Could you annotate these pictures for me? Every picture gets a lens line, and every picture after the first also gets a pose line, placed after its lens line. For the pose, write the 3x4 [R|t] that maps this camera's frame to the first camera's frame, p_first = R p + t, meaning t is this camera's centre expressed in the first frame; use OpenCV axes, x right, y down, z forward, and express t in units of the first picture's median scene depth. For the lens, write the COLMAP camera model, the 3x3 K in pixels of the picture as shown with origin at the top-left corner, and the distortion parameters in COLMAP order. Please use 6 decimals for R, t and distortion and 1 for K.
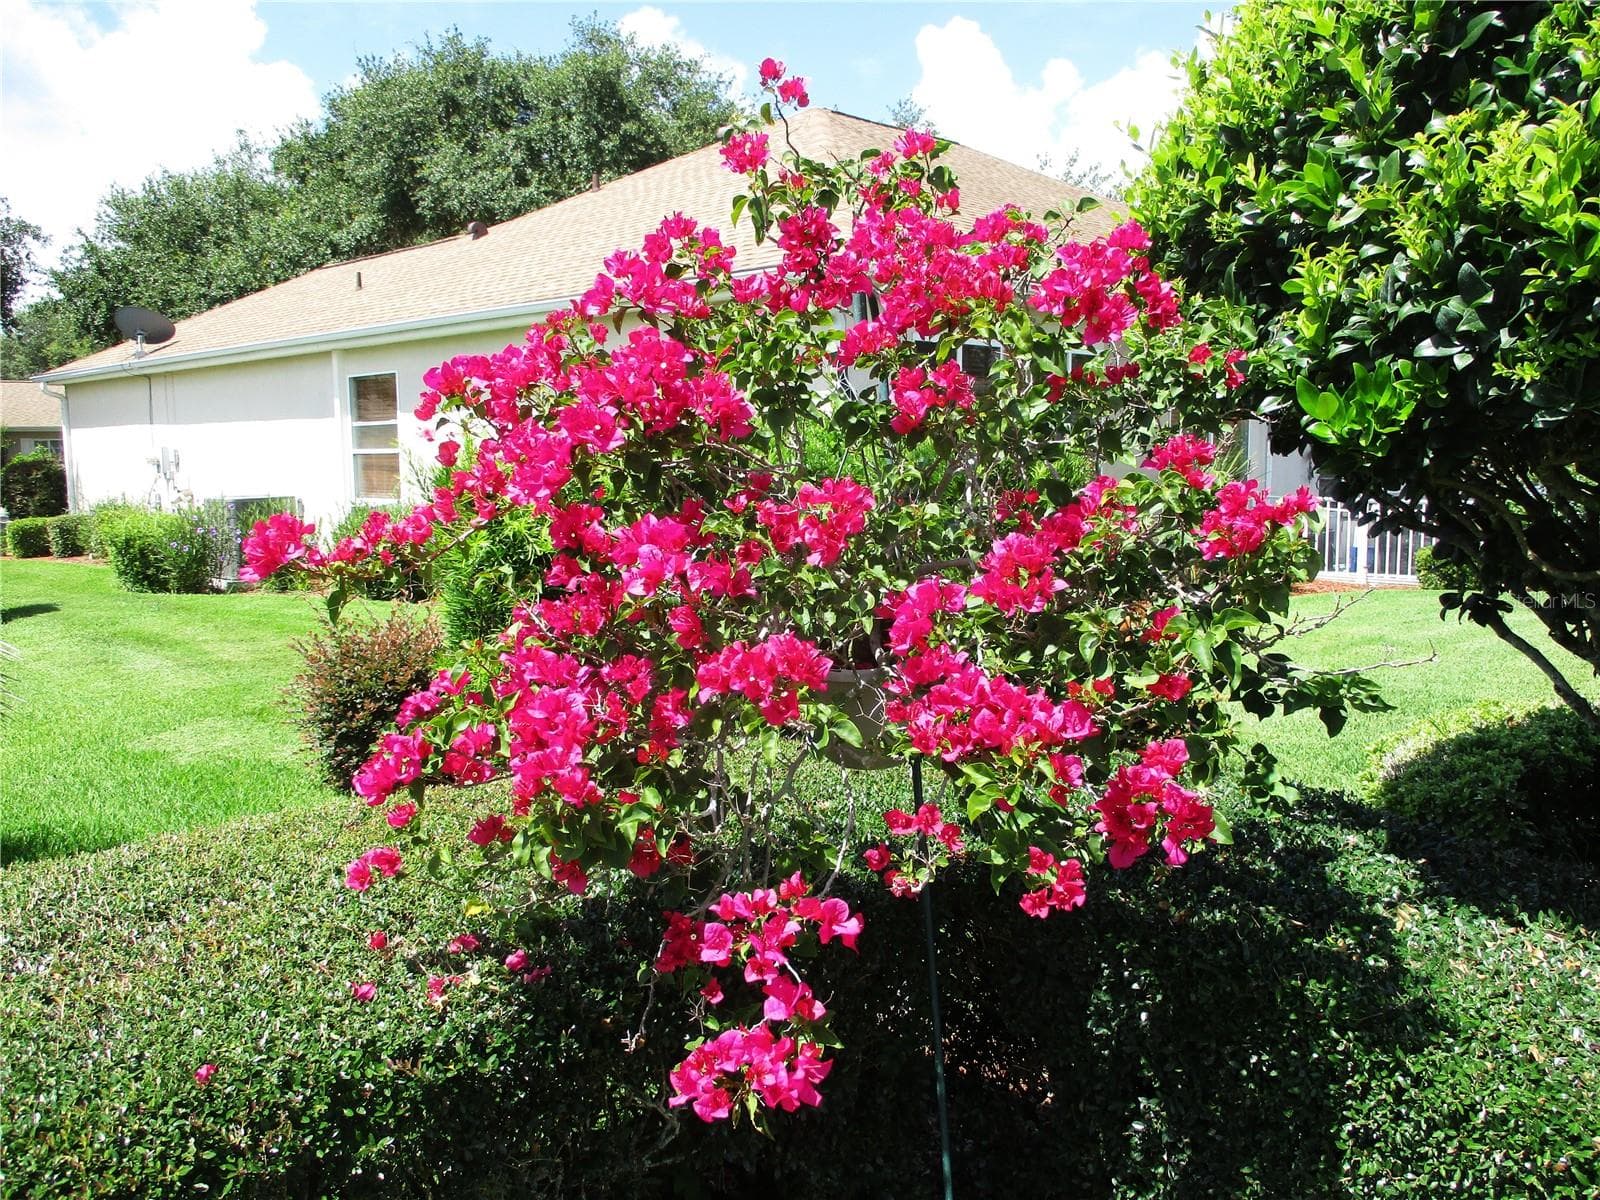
lens RADIAL K [[1309.0, 0, 791.3], [0, 1309.0, 605.6], [0, 0, 1]] dist [-0.021070, -0.008891]
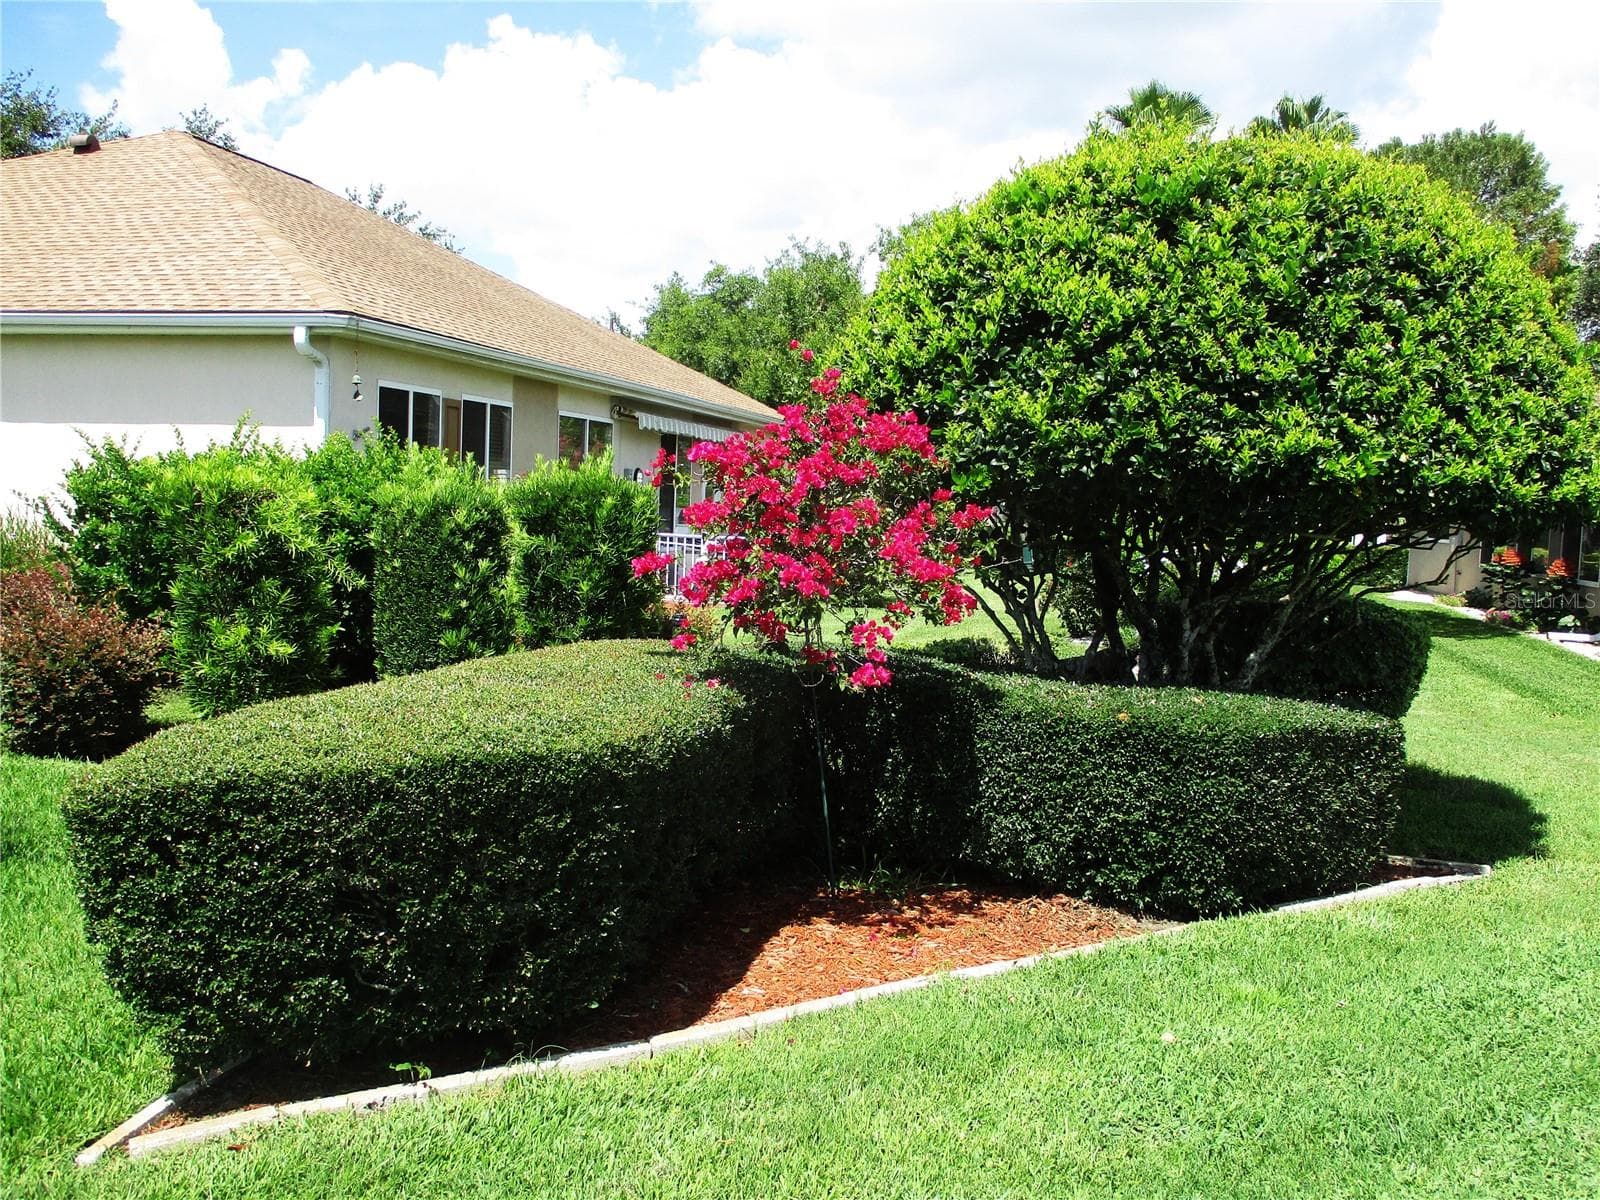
lens RADIAL K [[1309.0, 0, 791.3], [0, 1309.0, 605.6], [0, 0, 1]] dist [-0.021070, -0.008891]
pose [[0.855111, -0.006141, 0.518409, -1.365592], [0.018938, 0.999632, -0.019396, 0.165174], [-0.518099, 0.026404, 0.854913, -1.214186]]
